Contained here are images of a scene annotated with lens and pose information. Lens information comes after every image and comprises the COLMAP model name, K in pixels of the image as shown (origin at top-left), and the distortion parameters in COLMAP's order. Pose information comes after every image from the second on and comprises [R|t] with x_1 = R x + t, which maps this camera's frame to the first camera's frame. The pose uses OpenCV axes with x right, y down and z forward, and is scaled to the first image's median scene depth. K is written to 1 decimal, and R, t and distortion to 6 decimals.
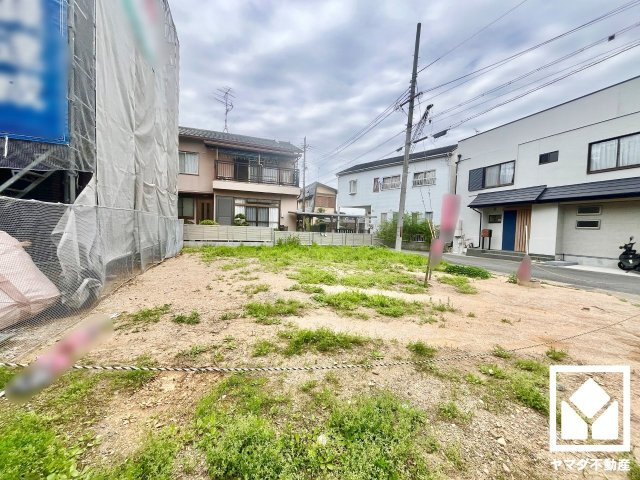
lens RADIAL K [[258.9, 0, 318.5], [0, 258.9, 240.2], [0, 0, 1]] dist [-0.003057, -0.000251]
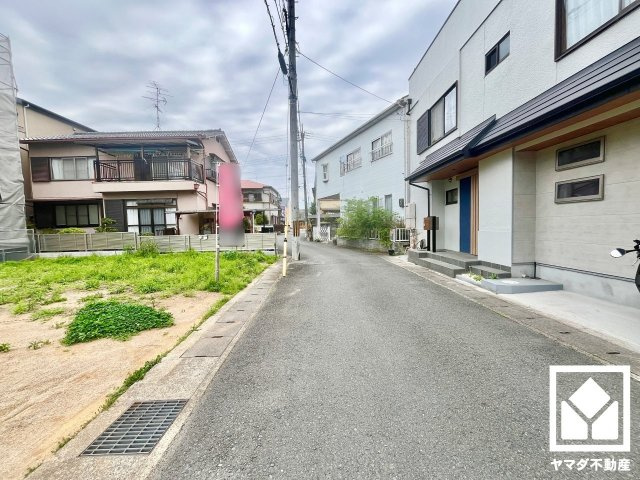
lens RADIAL K [[258.9, 0, 318.5], [0, 258.9, 240.2], [0, 0, 1]] dist [-0.003057, -0.000251]
pose [[0.945231, -0.037723, -0.324215, 0.621590], [0.041908, 0.999104, 0.005936, -0.002809], [0.323701, -0.019198, 0.945965, 0.388444]]
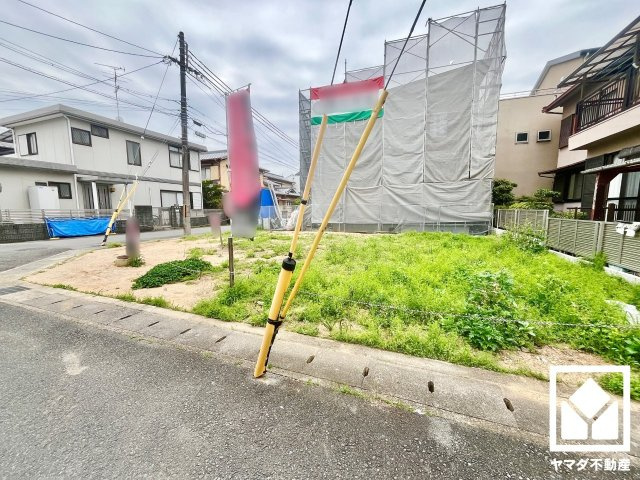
lens RADIAL K [[258.9, 0, 318.5], [0, 258.9, 240.2], [0, 0, 1]] dist [-0.003057, -0.000251]
pose [[-0.644693, 0.062963, -0.761844, 0.480593], [-0.052873, 0.990543, 0.126606, -0.029948], [0.762611, 0.121903, -0.635268, 0.949342]]
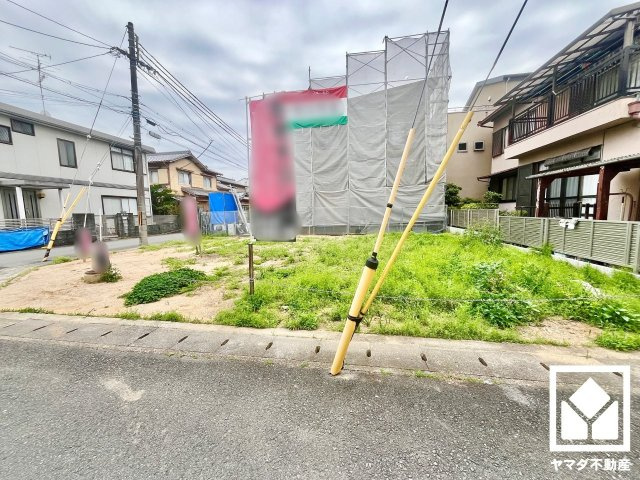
lens RADIAL K [[258.9, 0, 318.5], [0, 258.9, 240.2], [0, 0, 1]] dist [-0.003057, -0.000251]
pose [[-0.489103, 0.075800, -0.868926, 0.527091], [-0.031899, 0.993996, 0.104666, -0.027000], [0.871643, 0.078910, -0.483748, 0.898375]]
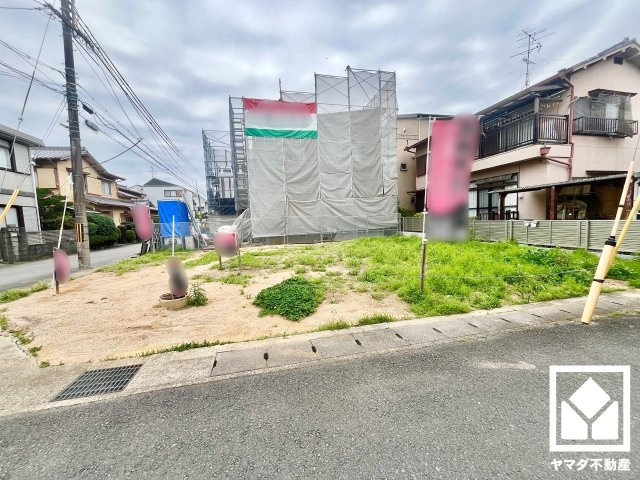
lens RADIAL K [[258.9, 0, 318.5], [0, 258.9, 240.2], [0, 0, 1]] dist [-0.003057, -0.000251]
pose [[-0.112759, 0.052461, -0.992237, 0.634516], [-0.010354, 0.998489, 0.053969, -0.012763], [0.993568, 0.016359, -0.112045, 0.636680]]
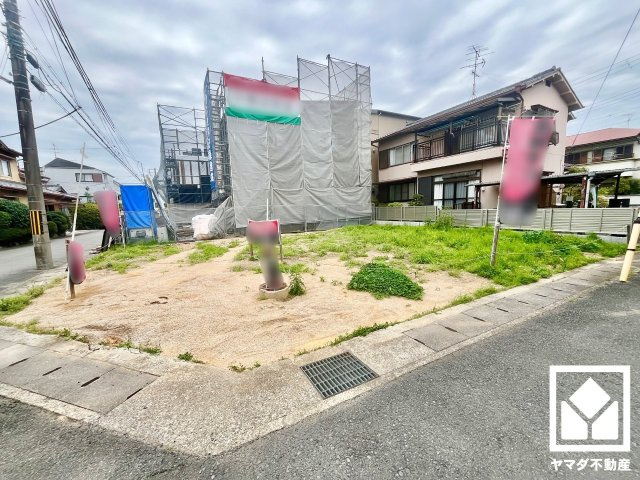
lens RADIAL K [[258.9, 0, 318.5], [0, 258.9, 240.2], [0, 0, 1]] dist [-0.003057, -0.000251]
pose [[0.142222, 0.085336, -0.986149, 0.633702], [-0.006795, 0.996337, 0.085238, -0.003338], [0.989812, -0.005422, 0.142281, 0.448622]]
